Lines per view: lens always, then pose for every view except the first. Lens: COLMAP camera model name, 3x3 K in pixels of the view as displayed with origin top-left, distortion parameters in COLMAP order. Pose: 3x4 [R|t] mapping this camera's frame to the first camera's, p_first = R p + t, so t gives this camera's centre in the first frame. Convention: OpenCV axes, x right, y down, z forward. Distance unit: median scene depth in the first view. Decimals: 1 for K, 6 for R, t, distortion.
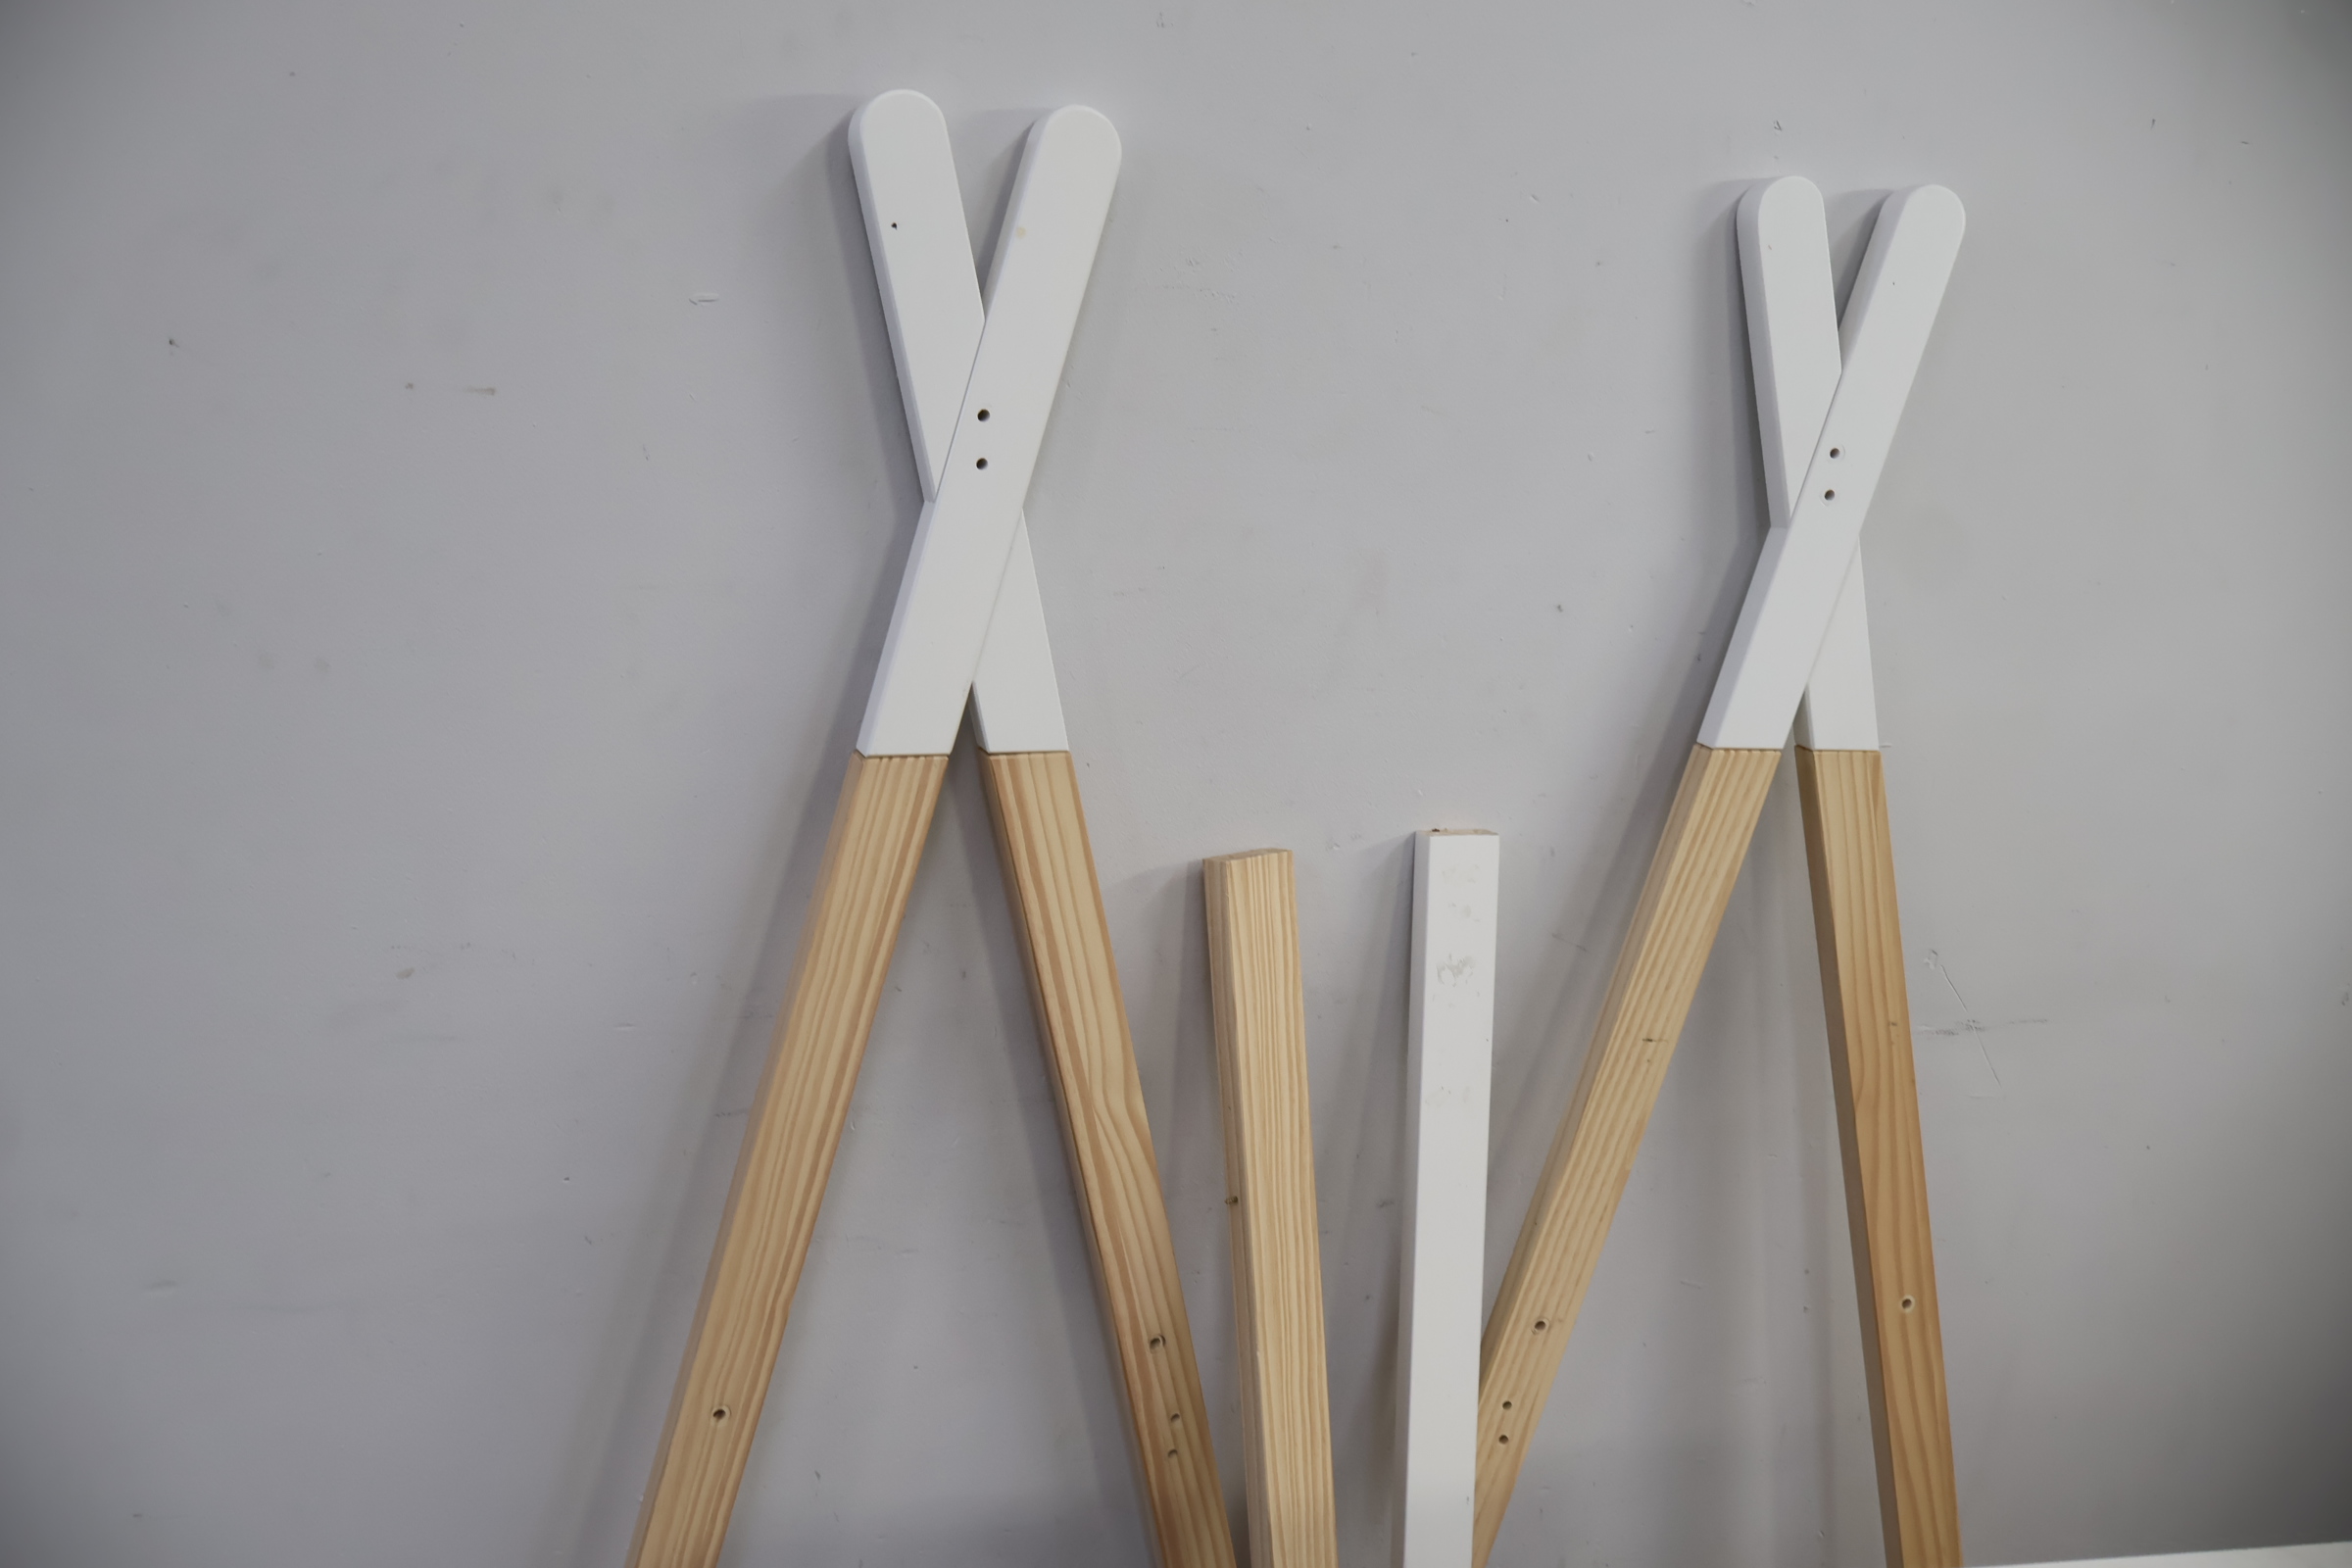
lens RADIAL K [[1981.1, 0, 1168.3], [0, 1981.1, 776.3], [0, 0, 1]] dist [-0.008653, 0.002856]
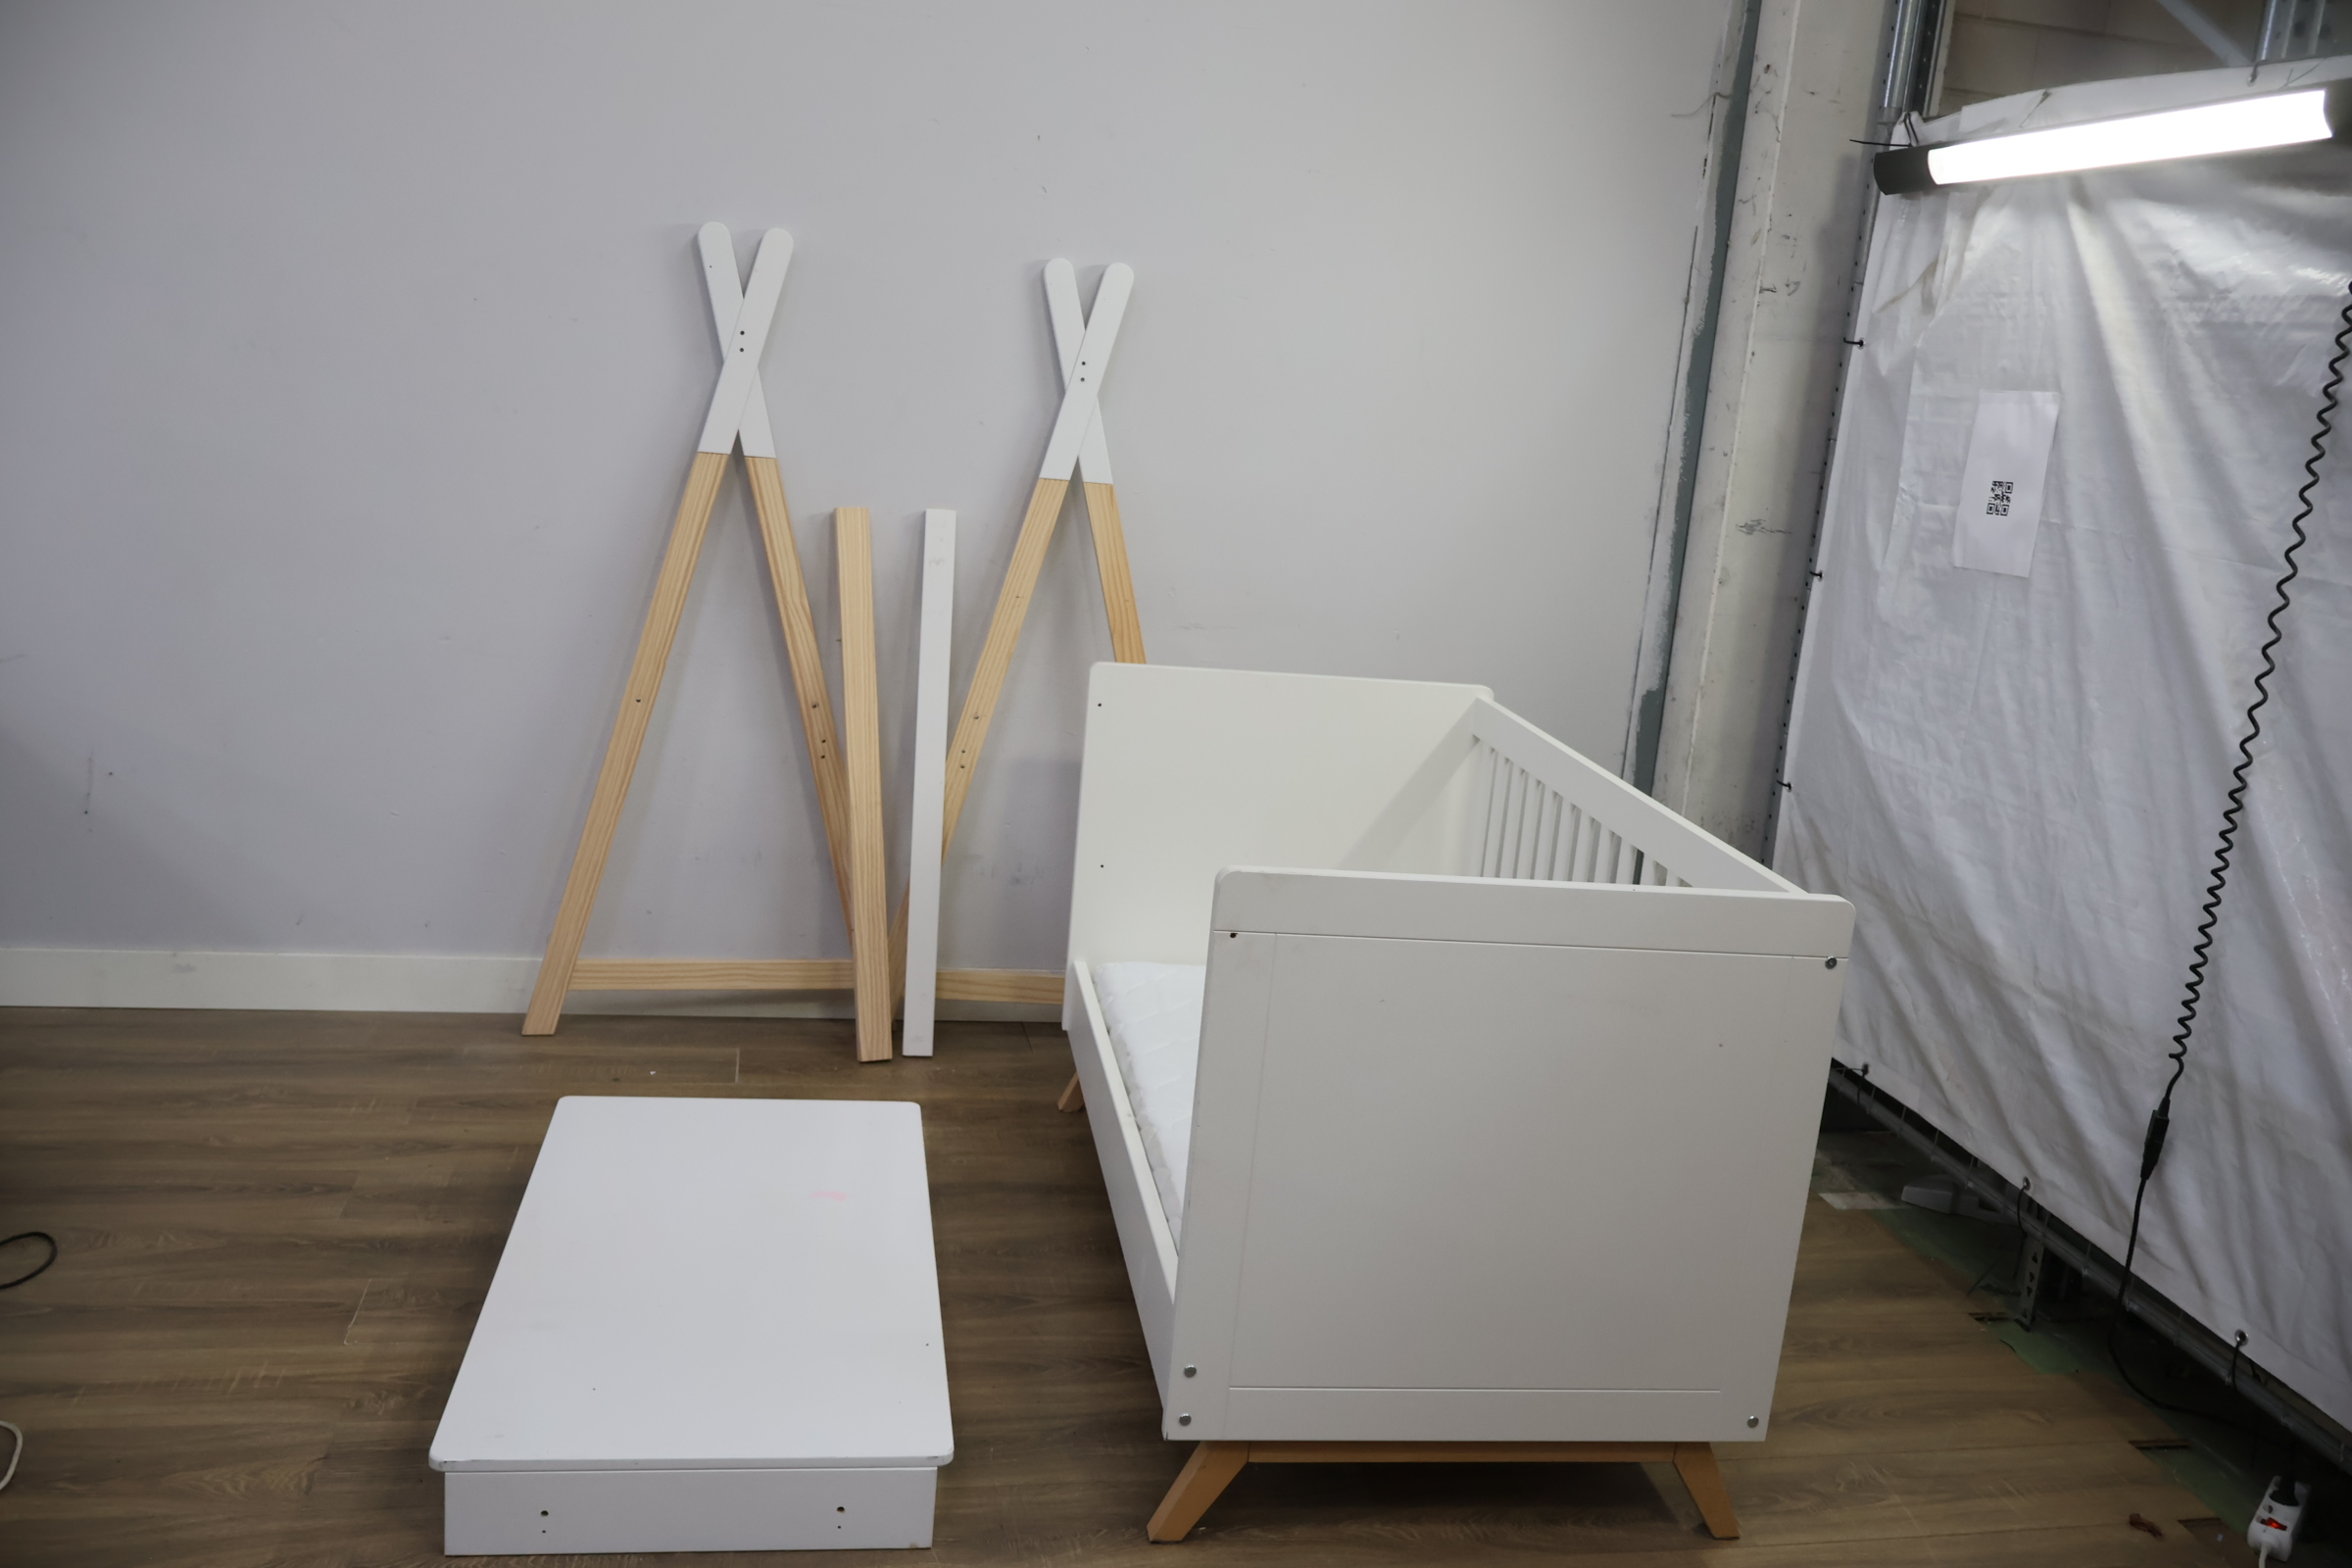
lens RADIAL K [[1986.9, 0, 1175.0], [0, 1986.9, 781.5], [0, 0, 1]] dist [-0.006764, 0.004554]
pose [[0.994920, 0.027968, -0.096704, 0.704816], [-0.037241, 0.994737, -0.095453, 0.610407], [0.093526, 0.098569, 0.990726, -1.476865]]
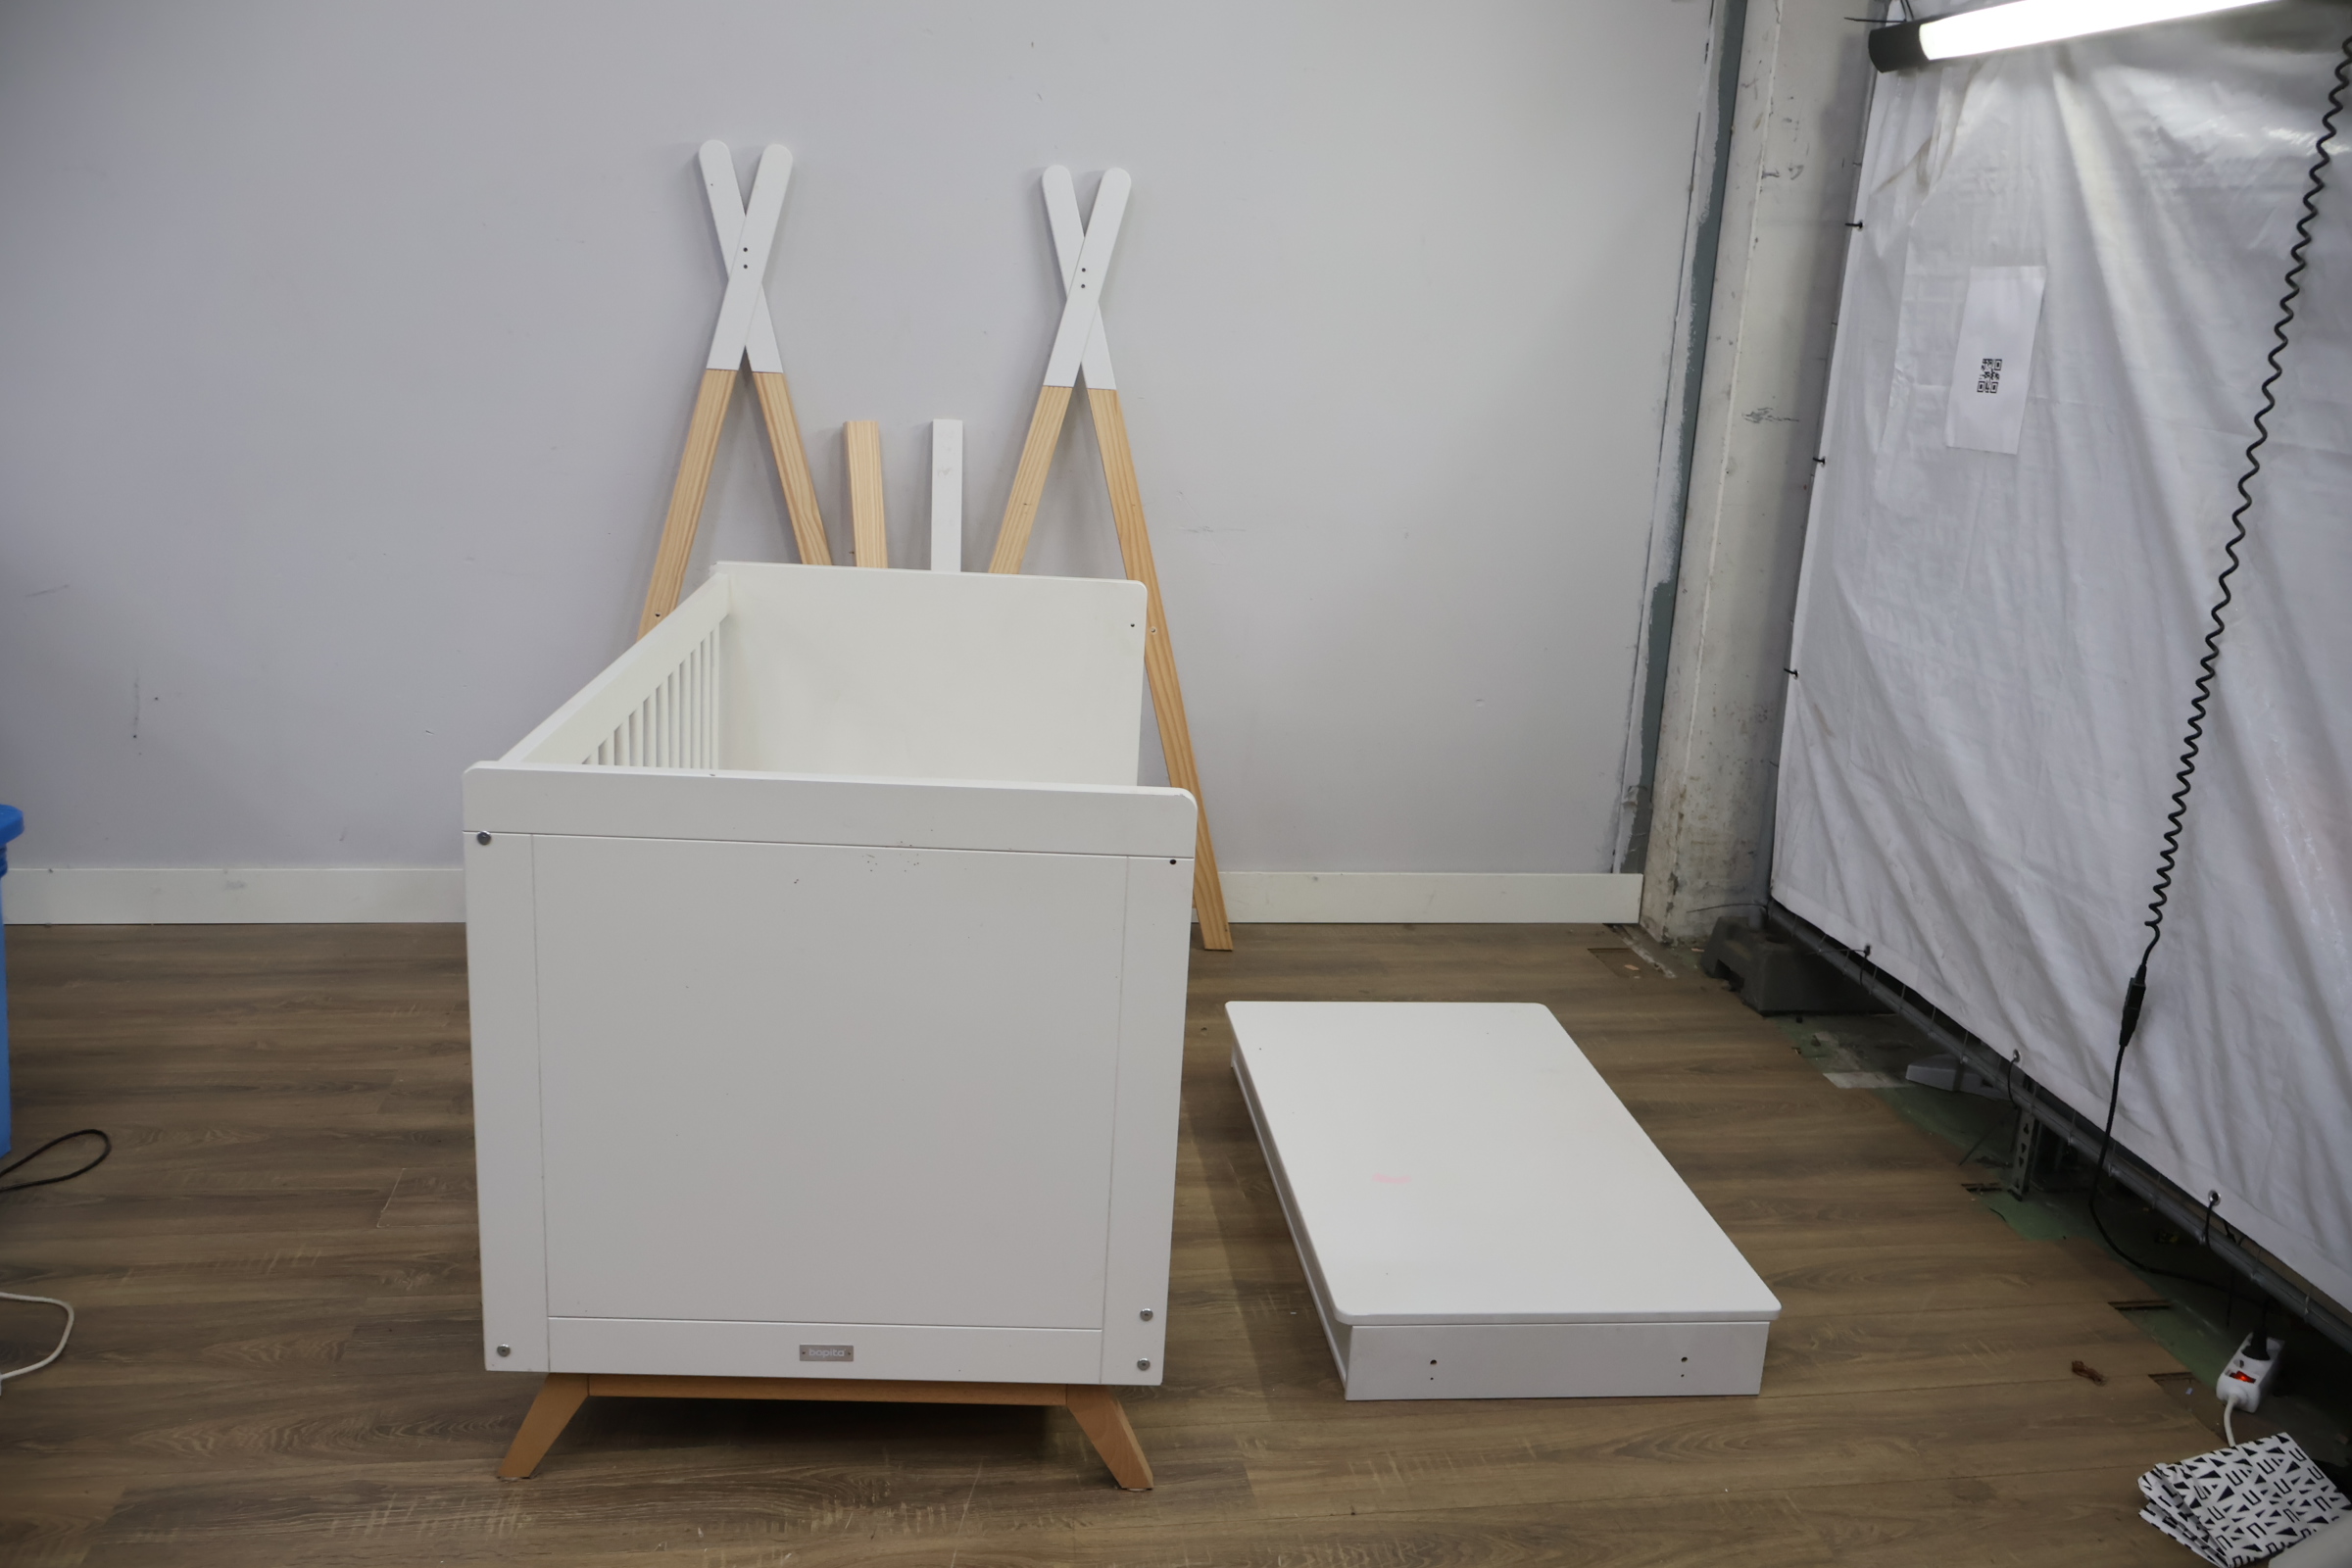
lens RADIAL K [[1988.7, 0, 1182.7], [0, 1988.7, 790.4], [0, 0, 1]] dist [-0.006980, 0.009779]
pose [[0.991002, 0.011298, -0.133369, 0.804281], [-0.018320, 0.998503, -0.051541, 0.641183], [0.132587, 0.053521, 0.989725, -1.511079]]
